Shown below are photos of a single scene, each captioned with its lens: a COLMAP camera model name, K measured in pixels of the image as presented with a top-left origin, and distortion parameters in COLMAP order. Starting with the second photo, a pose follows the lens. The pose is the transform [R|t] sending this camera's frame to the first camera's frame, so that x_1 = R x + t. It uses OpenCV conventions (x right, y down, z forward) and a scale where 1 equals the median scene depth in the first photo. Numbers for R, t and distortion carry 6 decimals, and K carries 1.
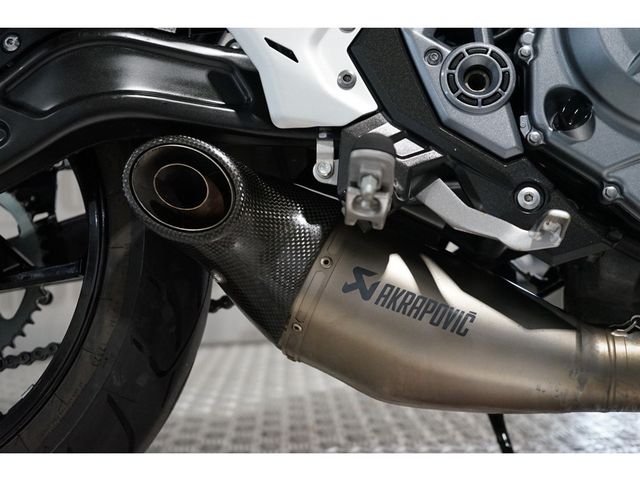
lens RADIAL K [[875.2, 0, 318.4], [0, 875.2, 244.0], [0, 0, 1]] dist [0.010406, 0.000000]
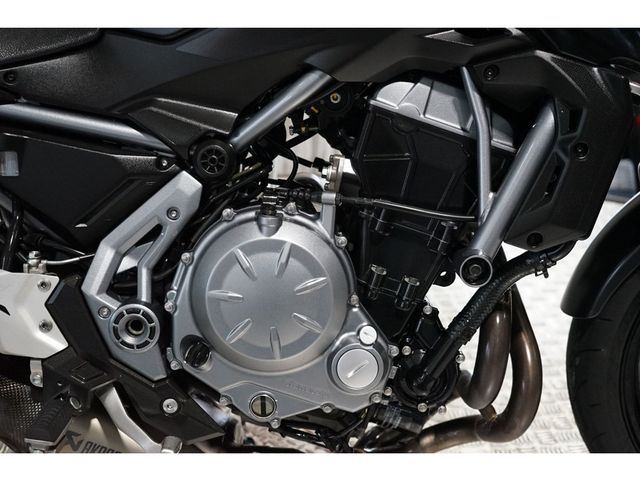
lens RADIAL K [[875.2, 0, 324.5], [0, 875.2, 242.7], [0, 0, 1]] dist [0.010406, 0.000000]
pose [[0.997747, -0.014116, 0.065587, 0.398514], [-0.010307, 0.933756, 0.357762, -0.837398], [-0.066292, -0.357632, 0.931507, -0.328986]]
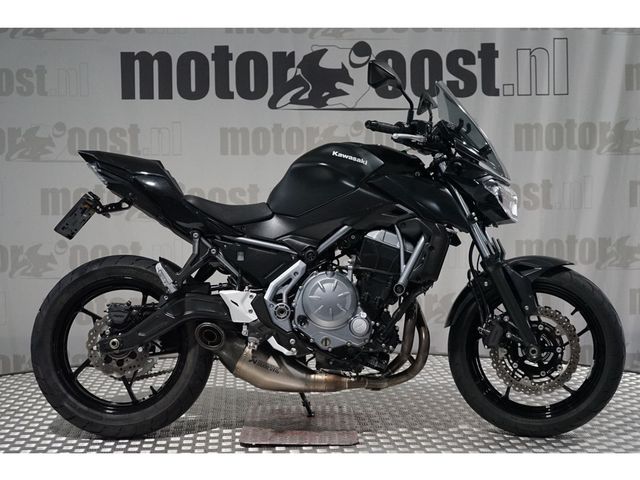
lens RADIAL K [[1100.0, 0, 318.1], [0, 1100.0, 242.1], [0, 0, 1]] dist [-0.011984, 0.000000]
pose [[0.999348, 0.015906, 0.032400, 0.178165], [-0.017278, 0.998947, 0.042503, -0.735999], [-0.031690, -0.043035, 0.998571, -4.160907]]
